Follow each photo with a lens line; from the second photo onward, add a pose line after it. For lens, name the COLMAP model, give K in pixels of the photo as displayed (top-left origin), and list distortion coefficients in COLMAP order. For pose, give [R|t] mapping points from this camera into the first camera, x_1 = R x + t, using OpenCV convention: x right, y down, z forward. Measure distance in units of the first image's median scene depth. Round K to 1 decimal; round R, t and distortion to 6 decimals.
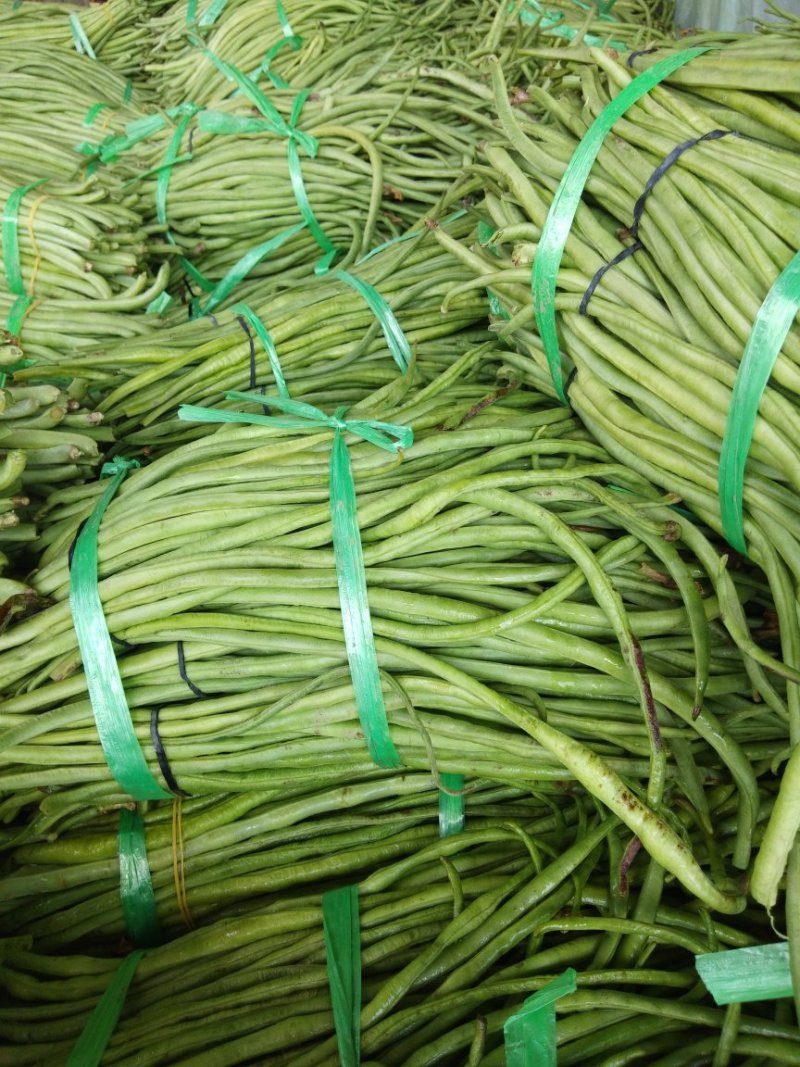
lens RADIAL K [[866.4, 0, 425.0], [0, 866.4, 561.6], [0, 0, 1]] dist [0.065855, -0.136660]
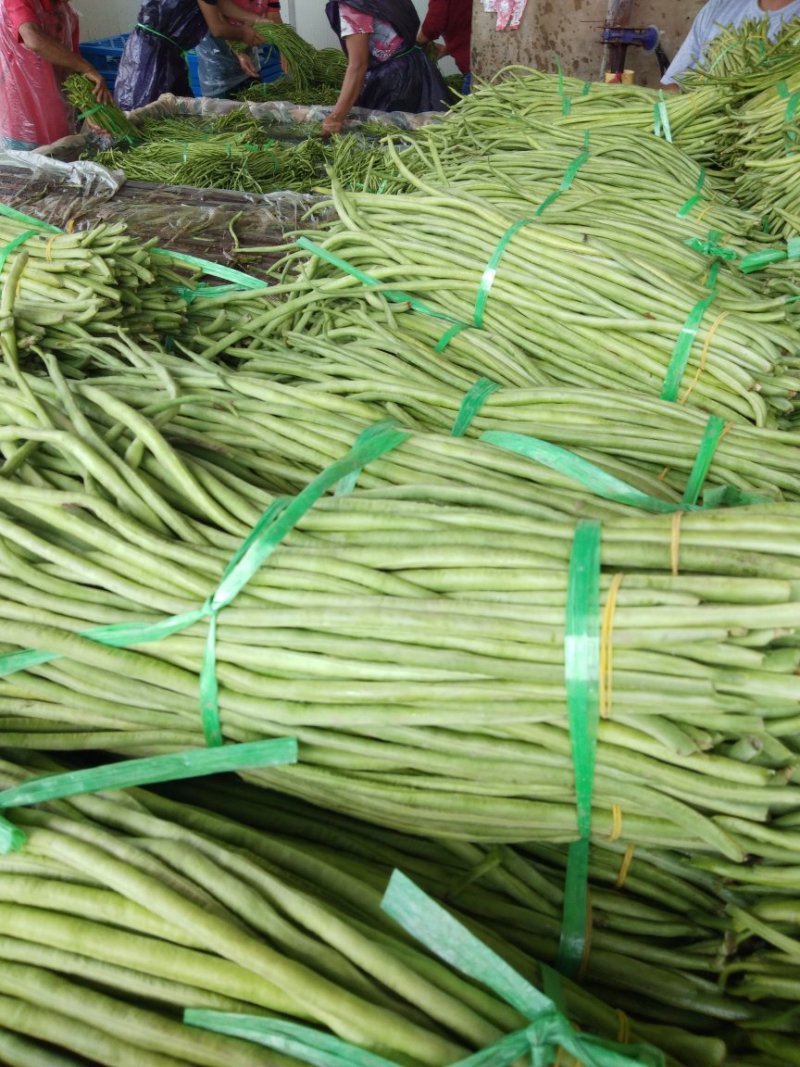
lens RADIAL K [[866.4, 0, 389.4], [0, 866.4, 539.5], [0, 0, 1]] dist [0.065855, -0.136660]
pose [[0.878673, 0.218404, -0.424540, -0.288531], [-0.248530, 0.968490, -0.016146, -0.047170], [0.407636, 0.119697, 0.905265, -0.055672]]
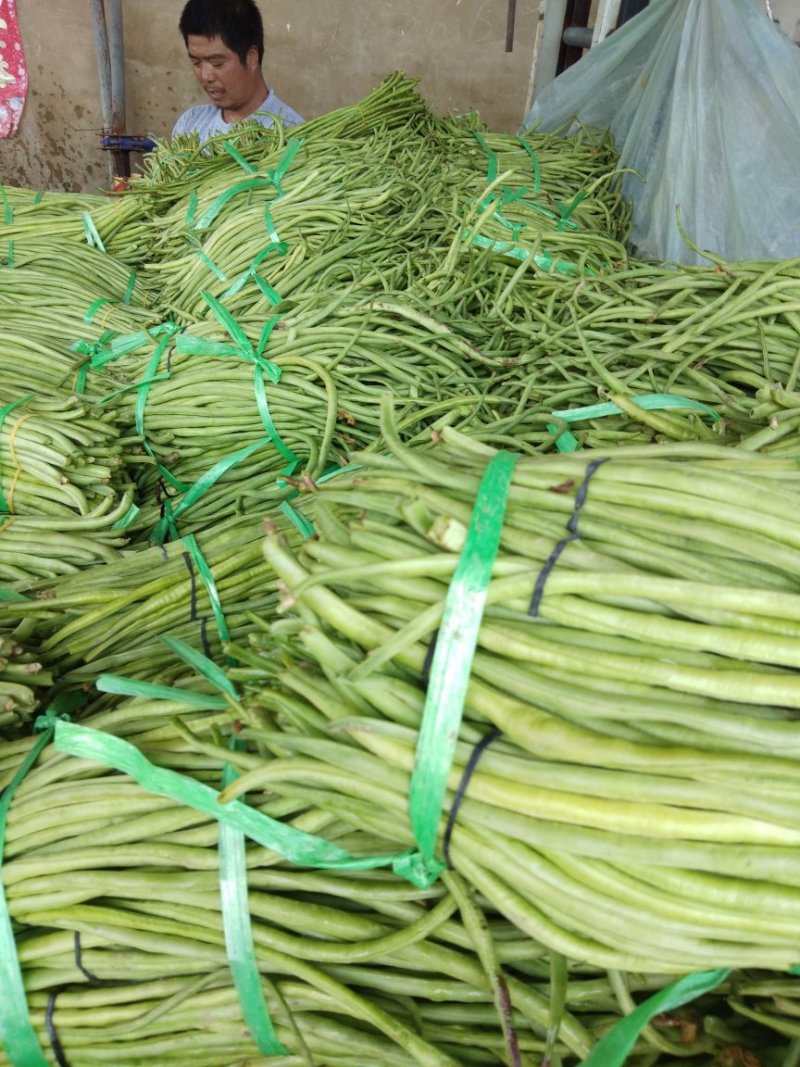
lens RADIAL K [[866.4, 0, 411.0], [0, 866.4, 544.2], [0, 0, 1]] dist [0.065855, -0.136660]
pose [[0.999779, -0.001006, -0.020976, 0.061583], [-0.002364, 0.987112, -0.160015, -0.088347], [0.020867, 0.160029, 0.986892, -0.034111]]
